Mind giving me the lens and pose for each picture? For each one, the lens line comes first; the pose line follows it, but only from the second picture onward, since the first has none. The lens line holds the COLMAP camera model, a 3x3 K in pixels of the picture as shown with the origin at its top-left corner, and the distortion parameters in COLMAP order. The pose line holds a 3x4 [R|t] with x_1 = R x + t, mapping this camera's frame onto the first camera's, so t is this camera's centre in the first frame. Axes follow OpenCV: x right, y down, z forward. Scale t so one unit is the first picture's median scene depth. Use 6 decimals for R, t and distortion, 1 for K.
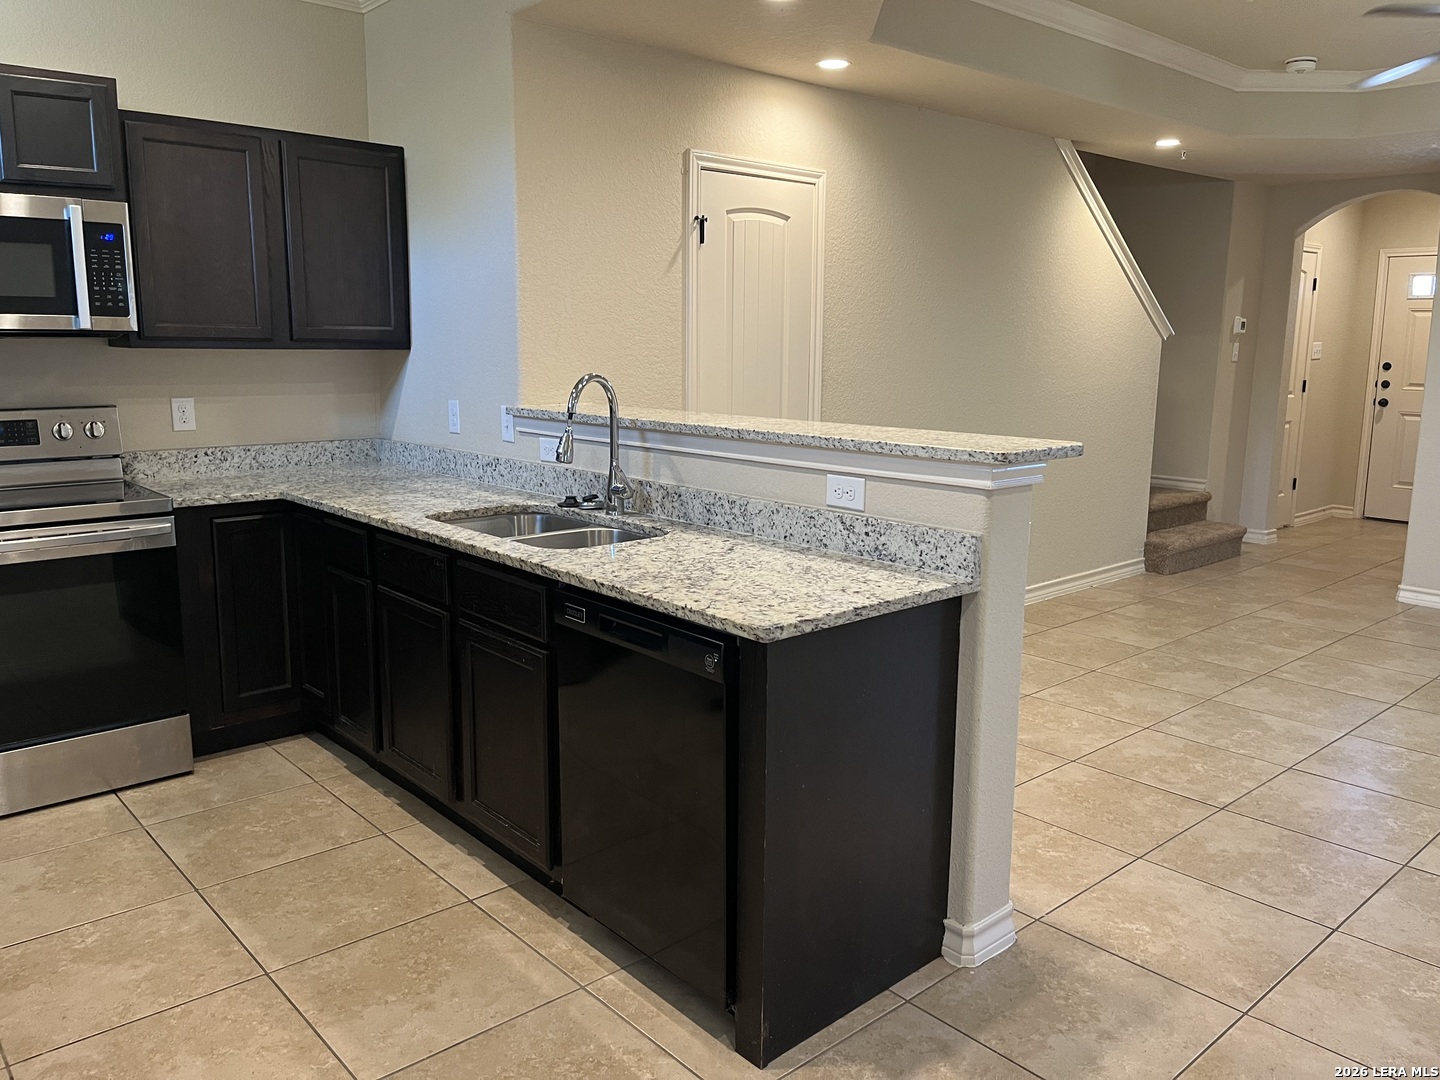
lens RADIAL K [[1090.9, 0, 723.0], [0, 1090.9, 528.2], [0, 0, 1]] dist [0.065472, -0.089378]
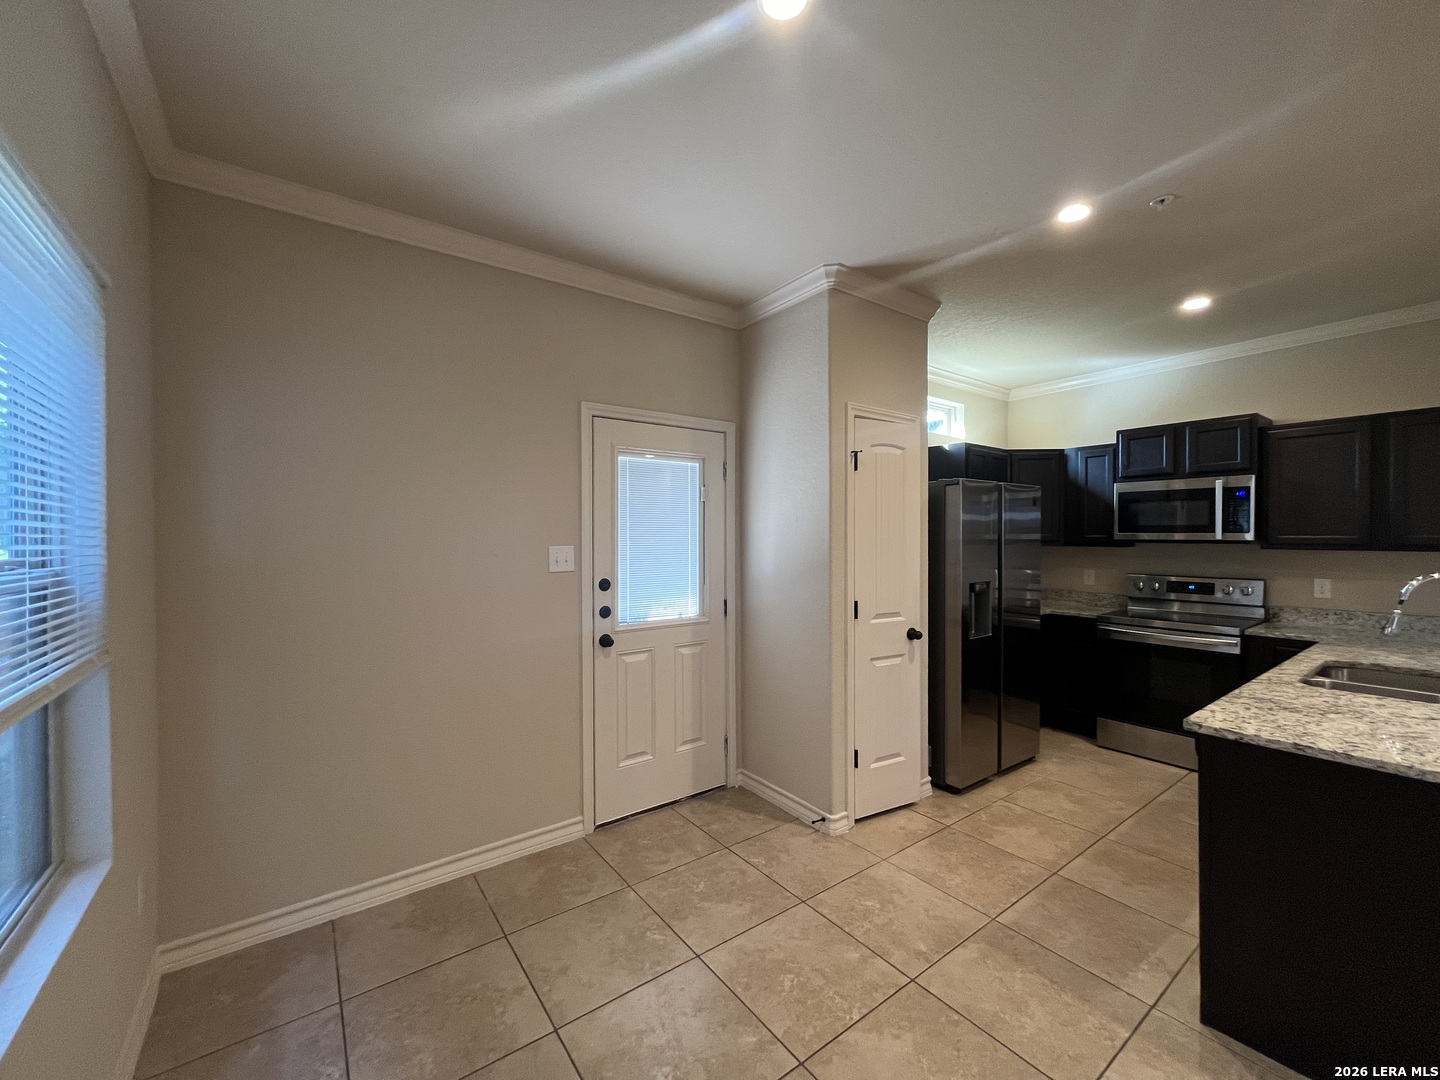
lens RADIAL K [[578.9, 0, 719.1], [0, 578.9, 541.3], [0, 0, 1]] dist [-0.001797, -0.000453]
pose [[-0.091781, 0.001369, -0.995778, 0.557366], [-0.167537, 0.985723, 0.016797, -0.041152], [0.981584, 0.168371, -0.090241, 0.194226]]
